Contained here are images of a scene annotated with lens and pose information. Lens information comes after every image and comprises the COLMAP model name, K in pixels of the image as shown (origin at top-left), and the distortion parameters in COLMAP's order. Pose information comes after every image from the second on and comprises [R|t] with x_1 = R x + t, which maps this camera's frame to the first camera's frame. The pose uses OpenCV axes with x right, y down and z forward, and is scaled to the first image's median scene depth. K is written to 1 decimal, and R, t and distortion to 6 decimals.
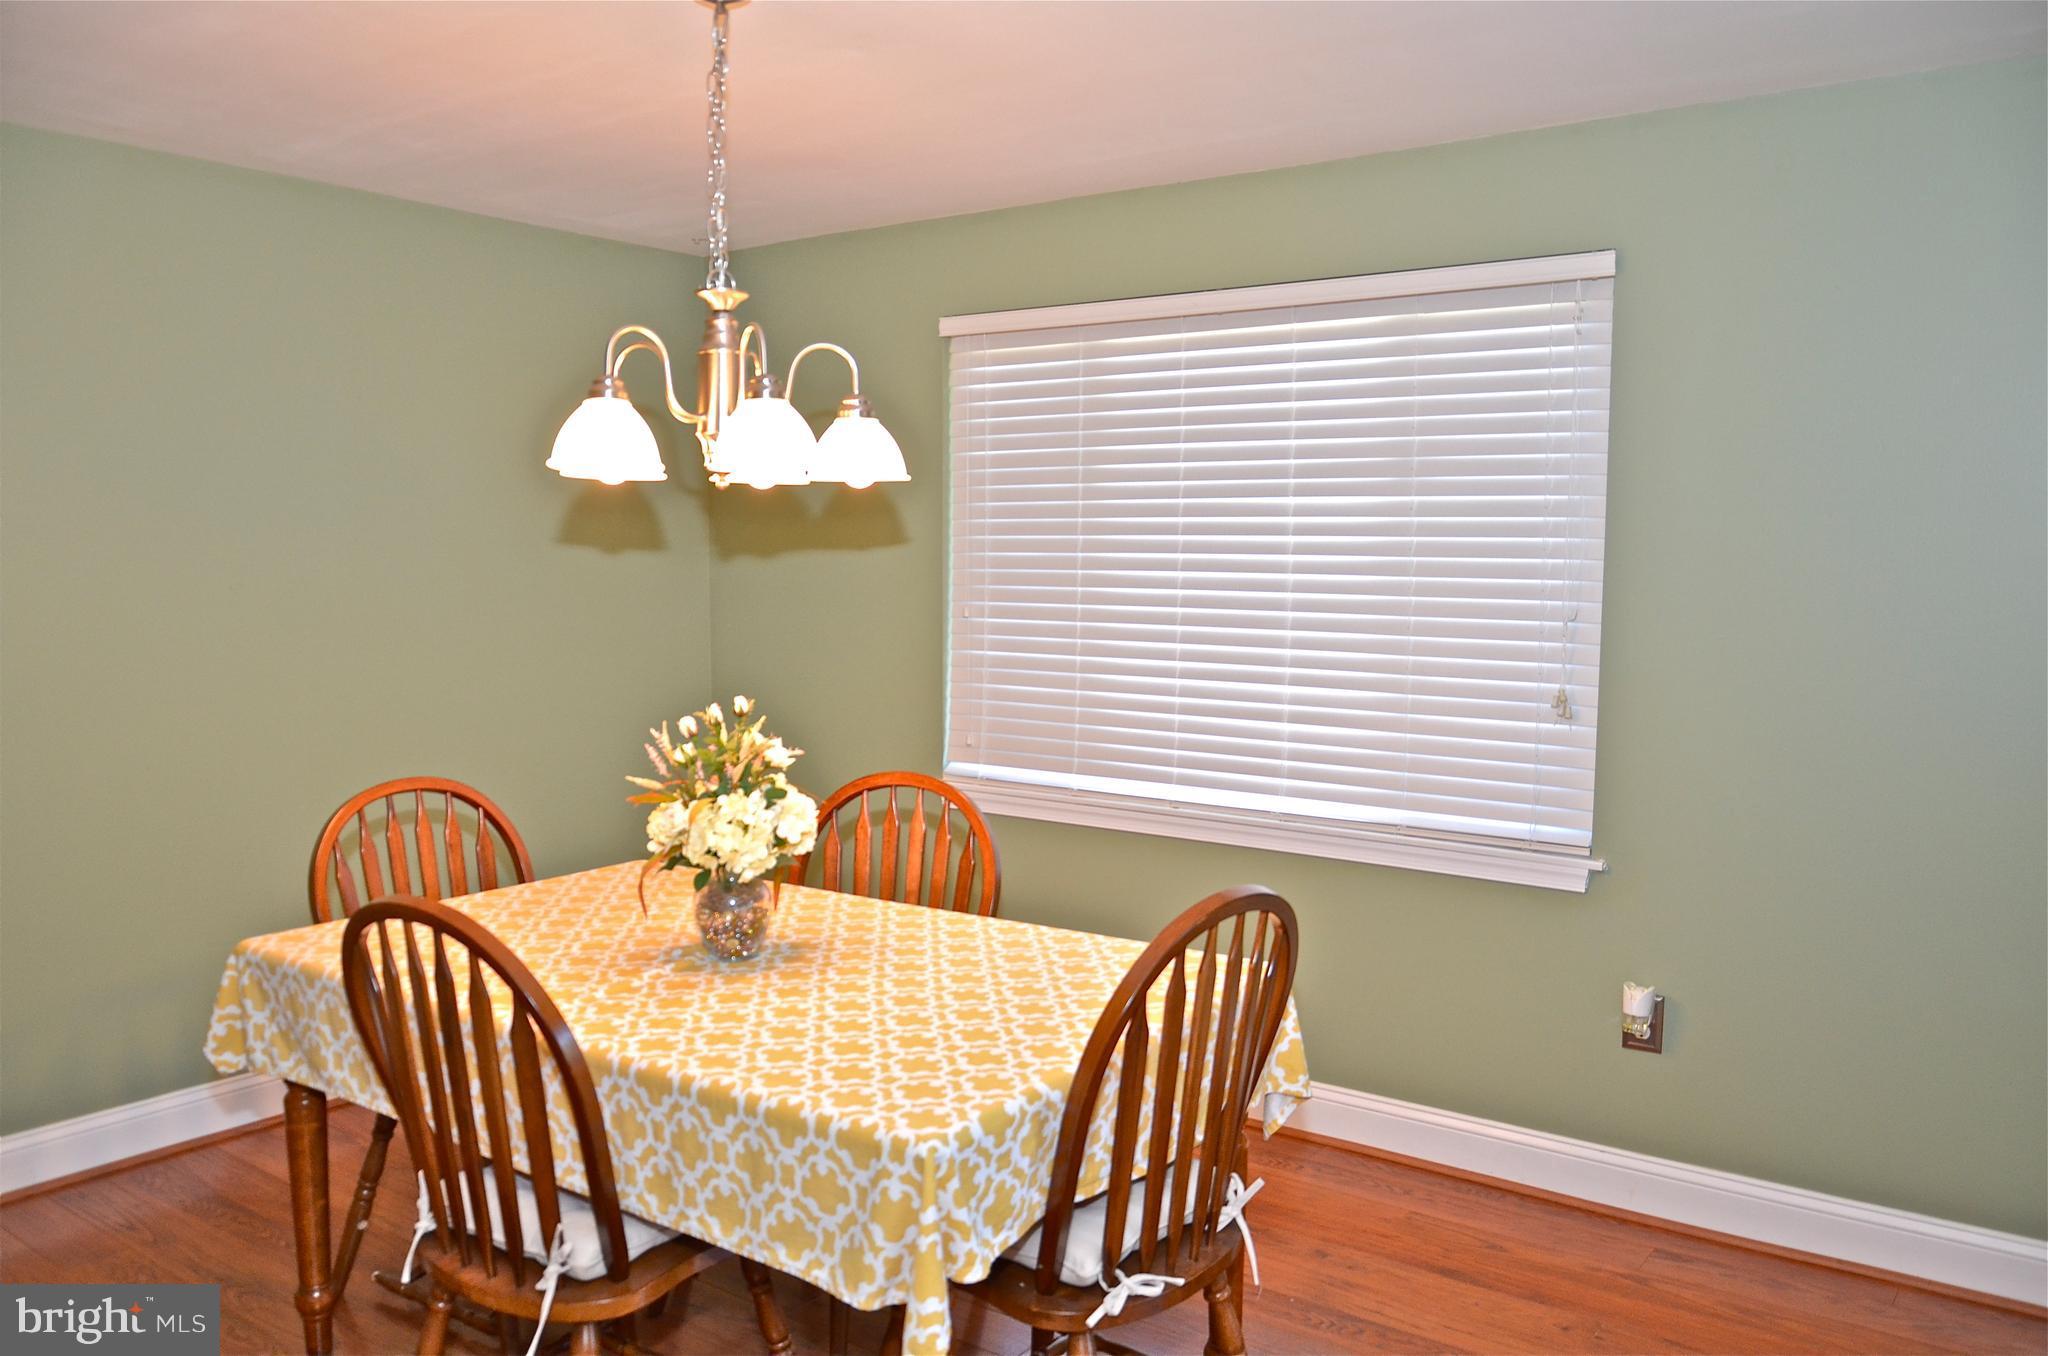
lens RADIAL K [[1563.2, 0, 1014.5], [0, 1563.2, 678.5], [0, 0, 1]] dist [-0.051115, 0.025084]
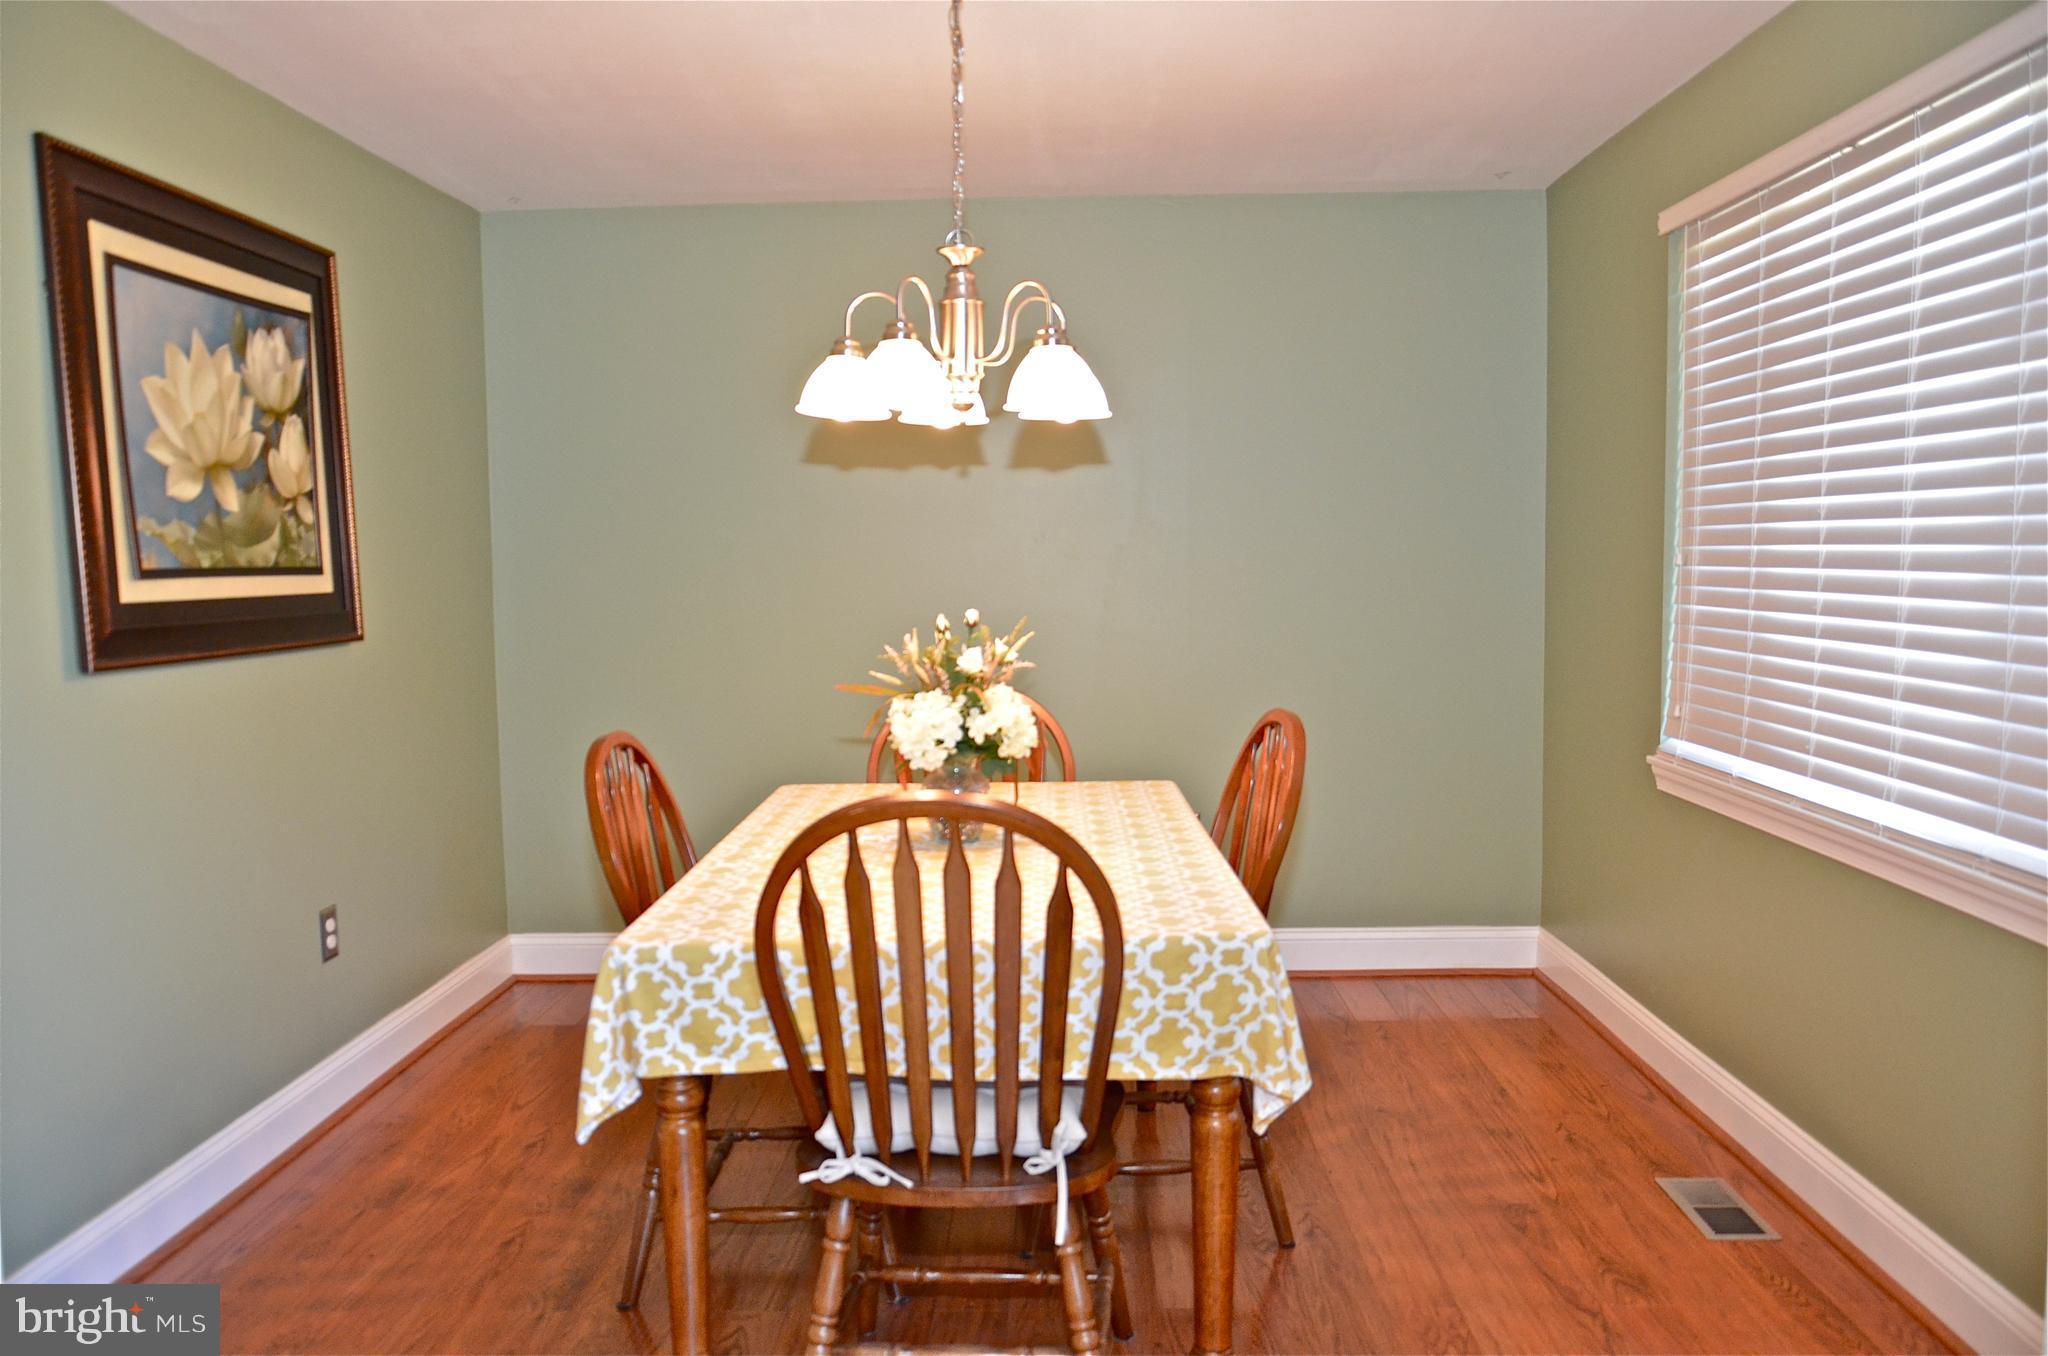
lens RADIAL K [[1563.2, 0, 1015.2], [0, 1563.2, 680.9], [0, 0, 1]] dist [-0.051115, 0.025084]
pose [[0.572487, 0.054285, -0.818115, 0.771670], [-0.051531, 0.998215, 0.030176, 0.028013], [0.818293, 0.024882, 0.574263, 0.391502]]
